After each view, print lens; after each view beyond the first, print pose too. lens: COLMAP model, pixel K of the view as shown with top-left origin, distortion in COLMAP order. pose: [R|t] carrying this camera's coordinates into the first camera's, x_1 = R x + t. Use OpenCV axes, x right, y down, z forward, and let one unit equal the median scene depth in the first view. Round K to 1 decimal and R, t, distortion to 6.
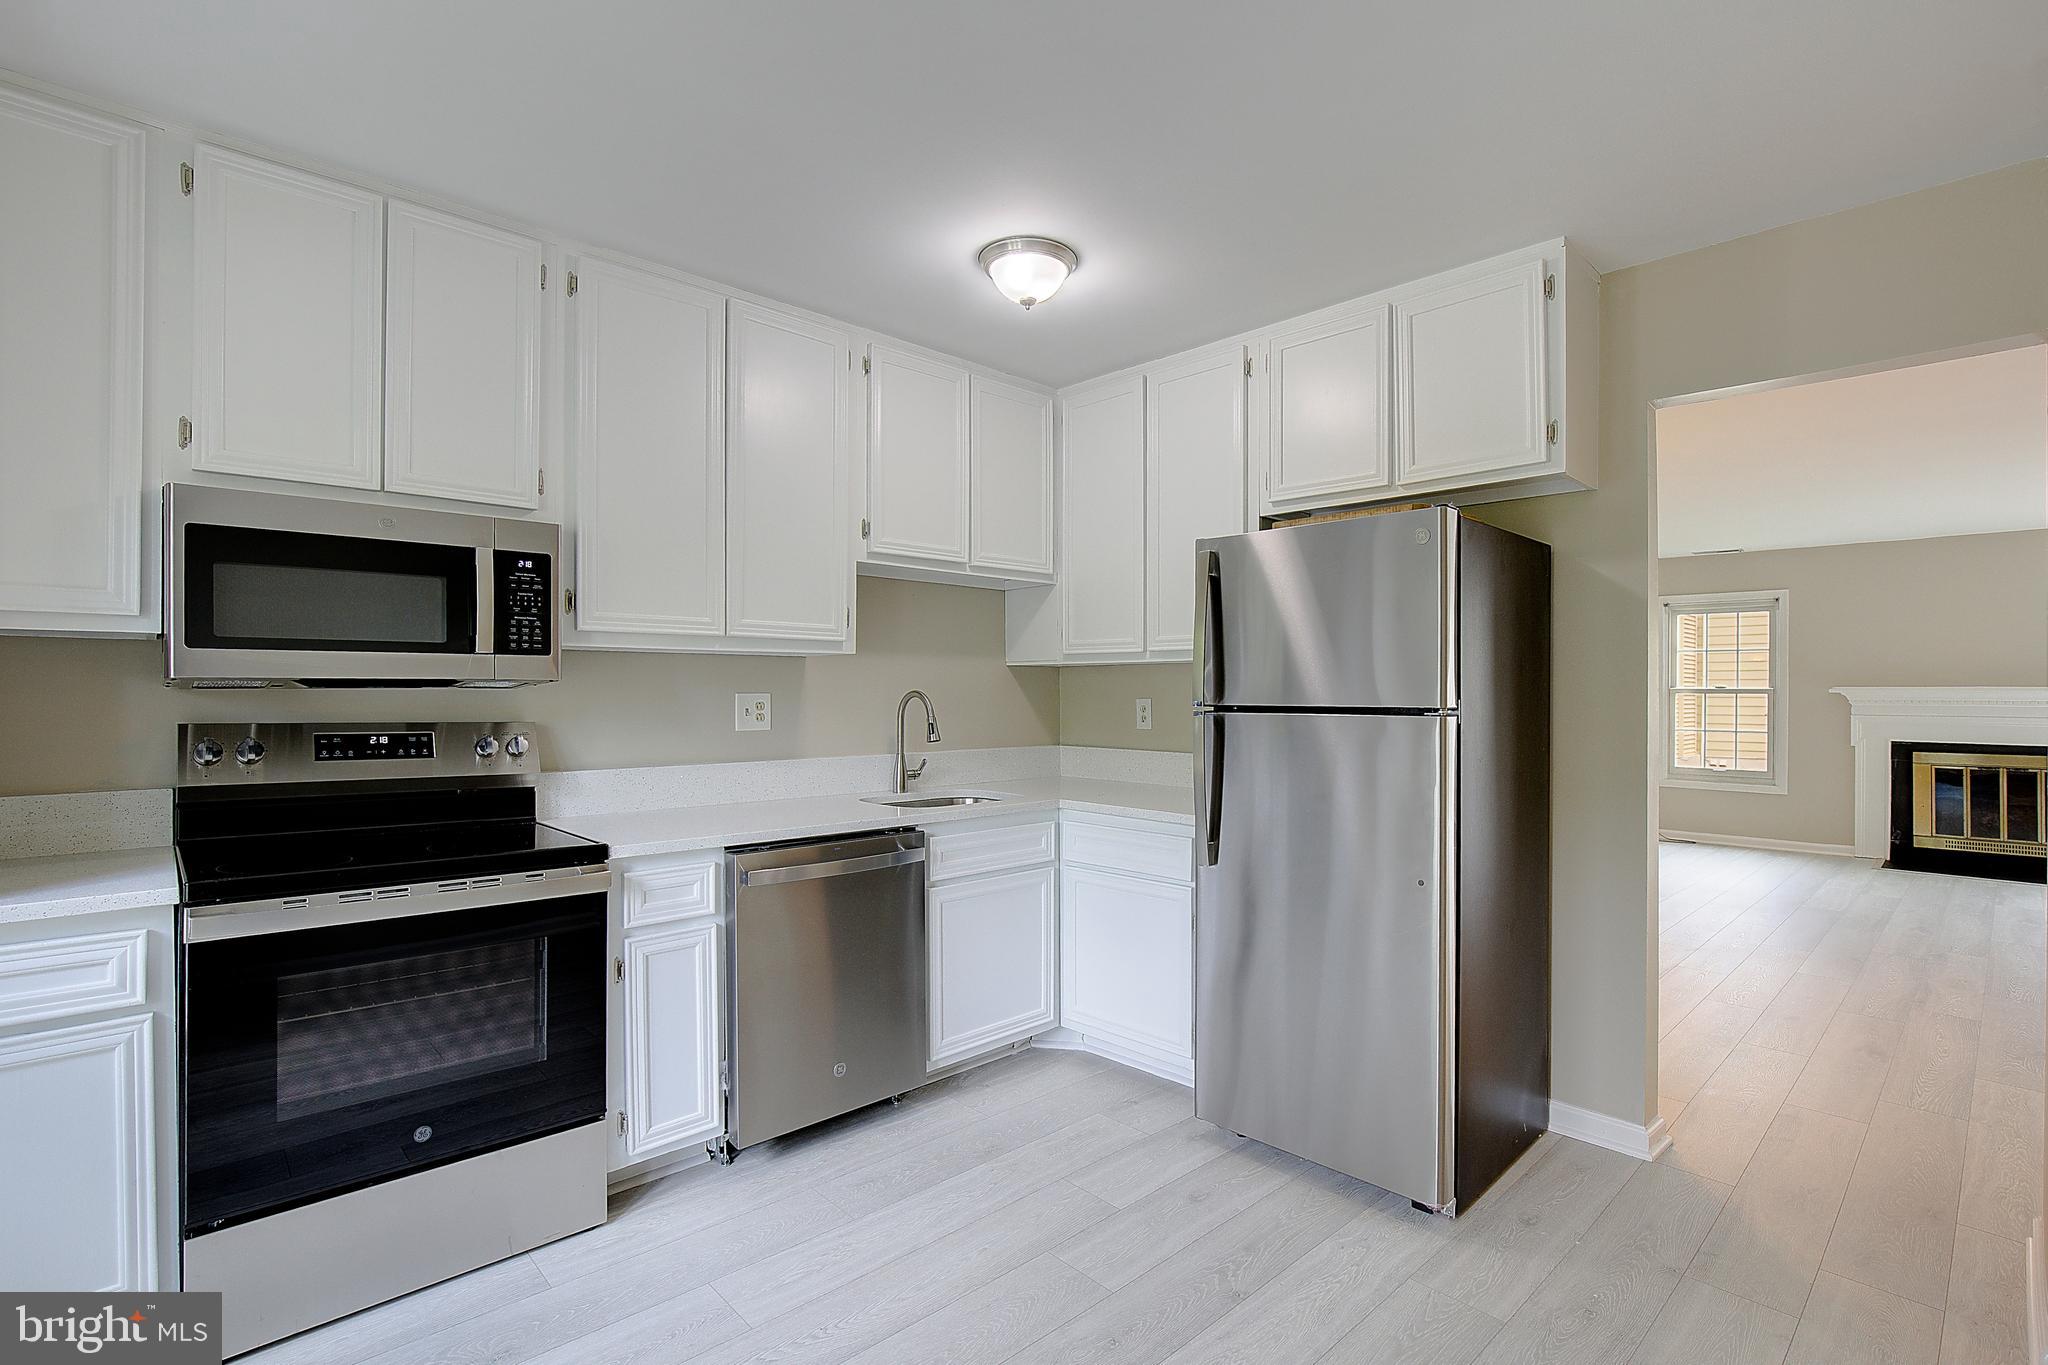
lens RADIAL K [[944.7, 0, 1066.3], [0, 944.7, 690.1], [0, 0, 1]] dist [-0.016045, 0.001238]
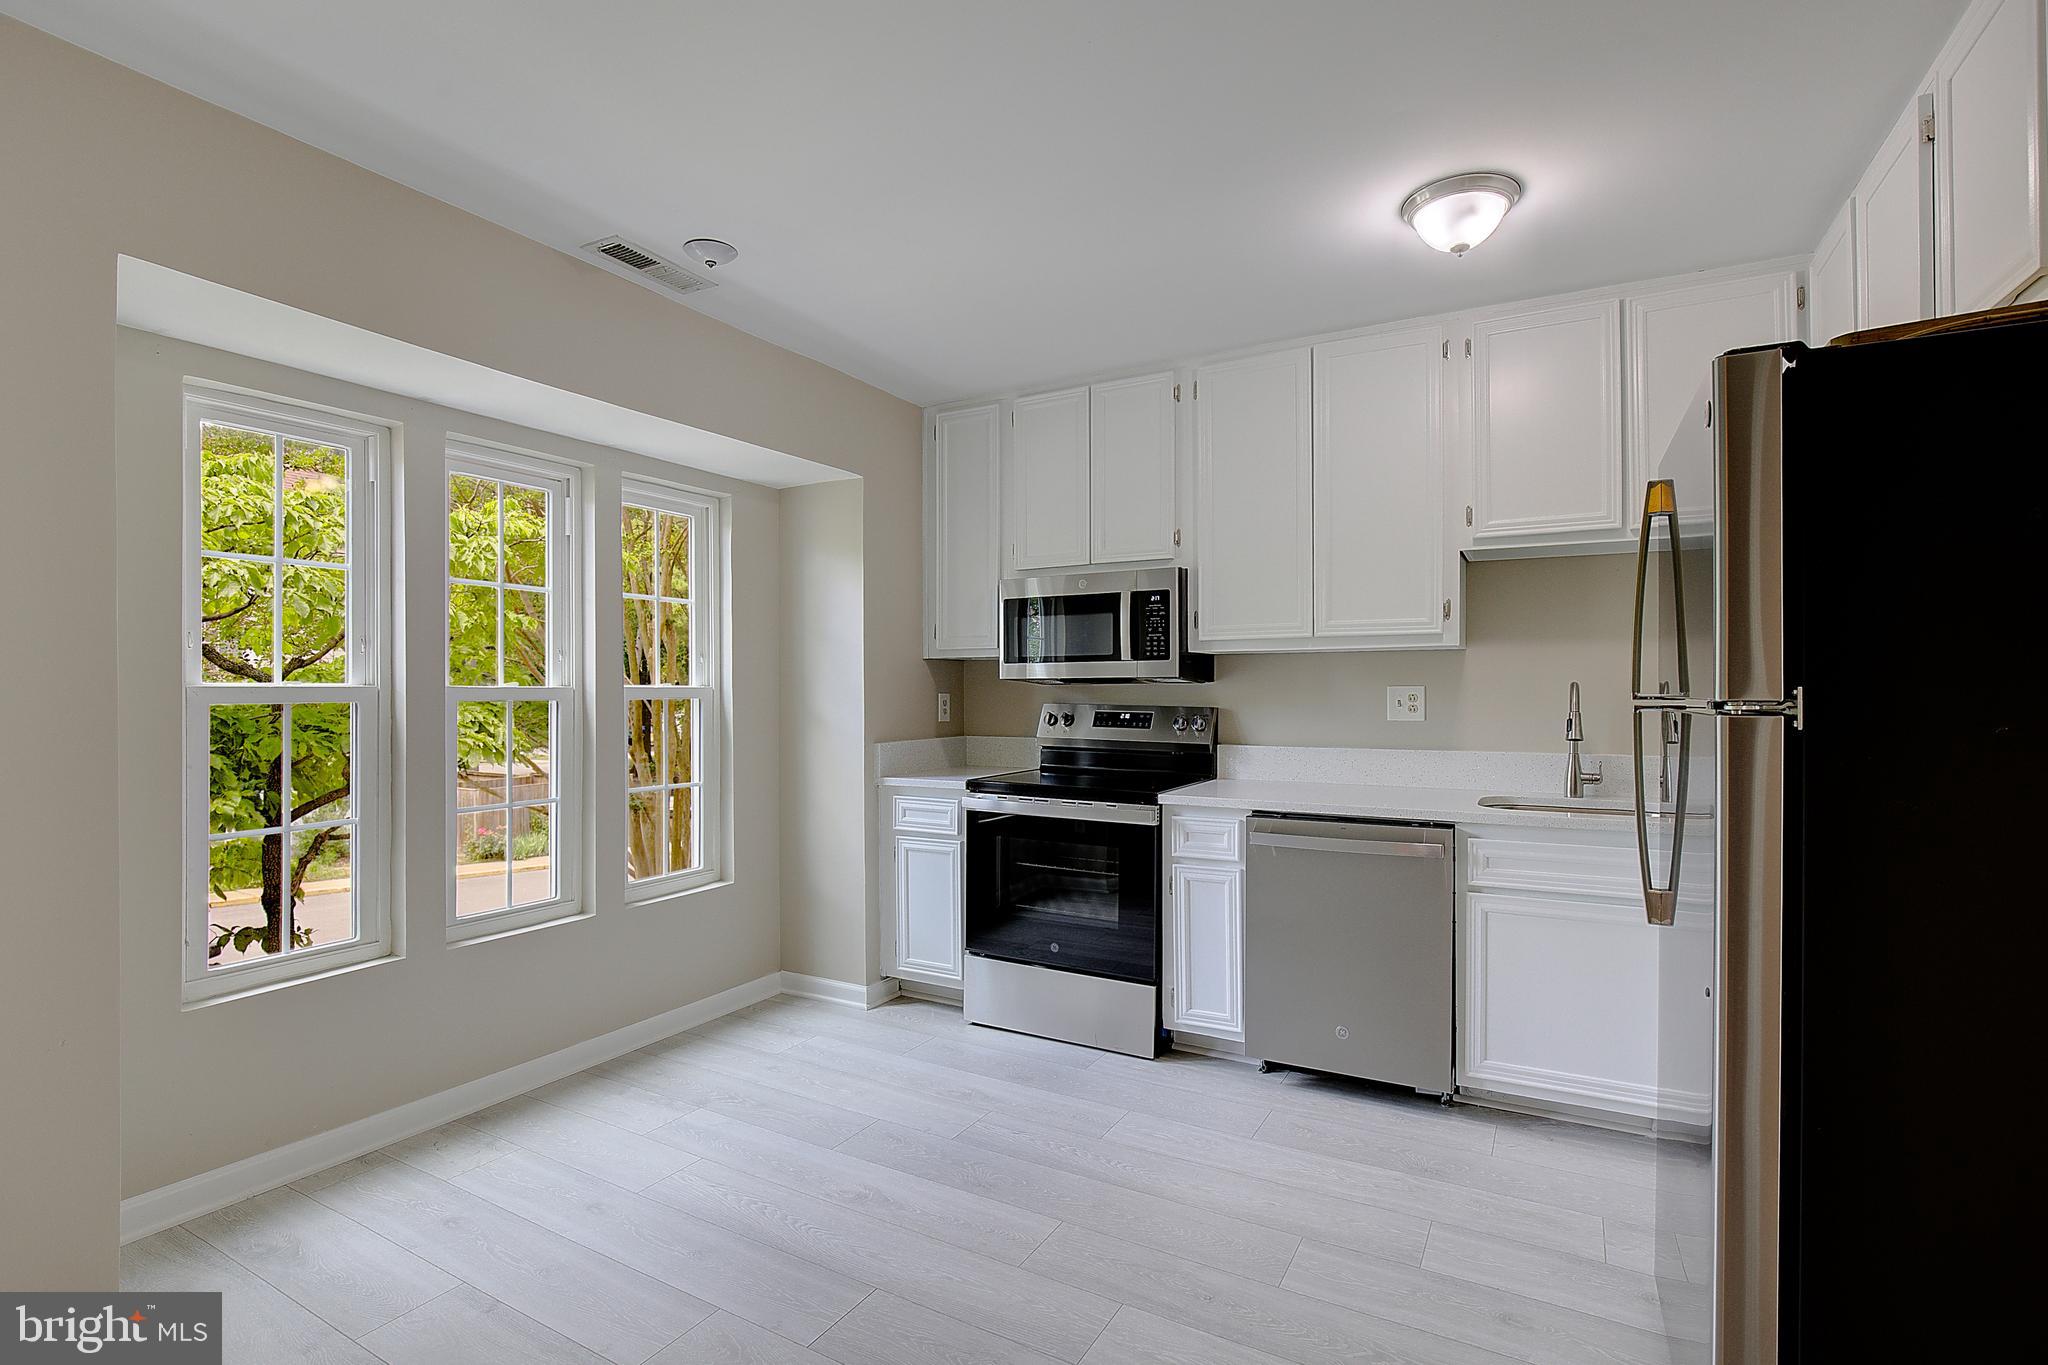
lens RADIAL K [[944.7, 0, 1057.6], [0, 944.7, 692.8], [0, 0, 1]] dist [-0.016045, 0.001238]
pose [[0.304678, 0.000088, -0.952456, 0.759626], [0.004177, 0.999990, 0.001428, 0.010498], [0.952446, -0.004414, 0.304674, 0.395346]]
